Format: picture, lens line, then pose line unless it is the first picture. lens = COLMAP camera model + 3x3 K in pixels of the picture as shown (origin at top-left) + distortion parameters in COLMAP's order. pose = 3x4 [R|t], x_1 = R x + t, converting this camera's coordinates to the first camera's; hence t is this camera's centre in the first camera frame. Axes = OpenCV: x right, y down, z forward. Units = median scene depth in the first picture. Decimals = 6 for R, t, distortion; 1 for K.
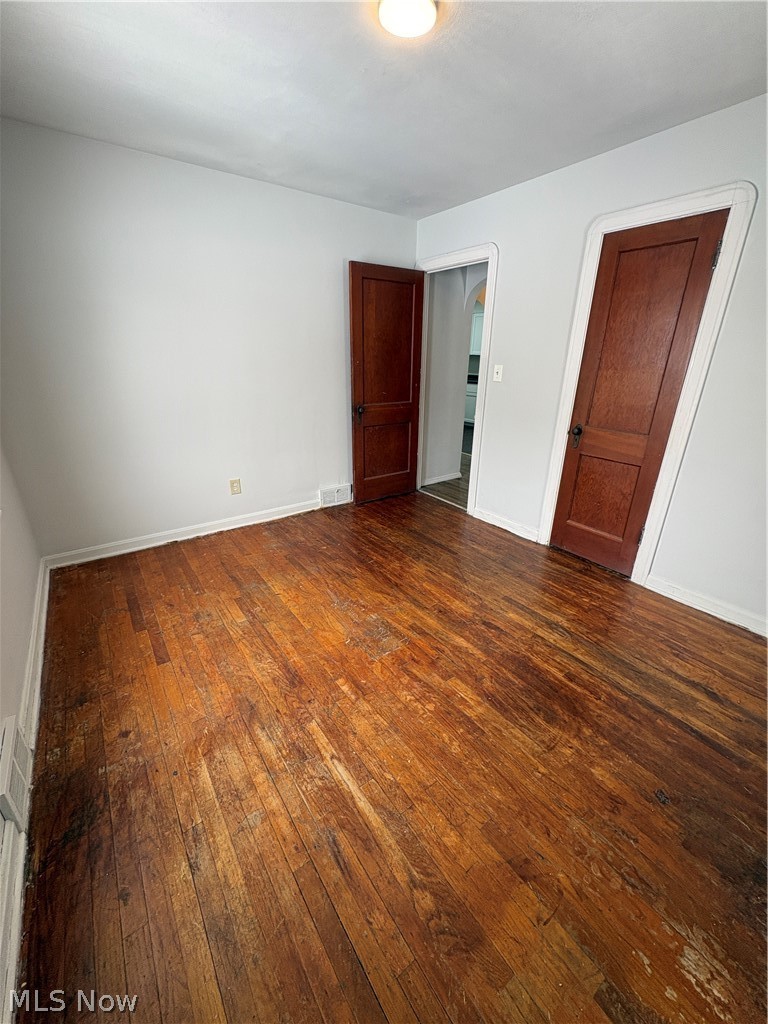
lens RADIAL K [[407.7, 0, 385.0], [0, 407.7, 512.6], [0, 0, 1]] dist [-0.000059, 0.000142]
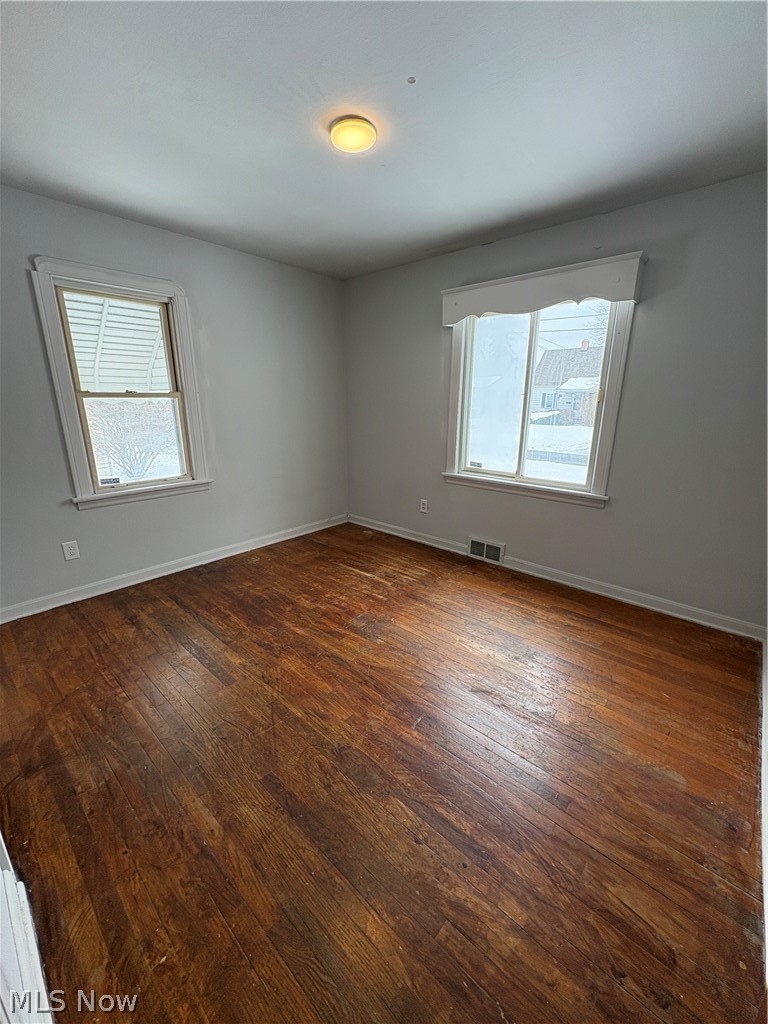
lens RADIAL K [[407.7, 0, 385.0], [0, 407.7, 512.6], [0, 0, 1]] dist [-0.000059, 0.000142]
pose [[-0.977534, 0.041368, -0.206680, 0.196821], [-0.091255, 0.800833, 0.591895, -0.764696], [0.190002, 0.597458, -0.779066, 1.987375]]
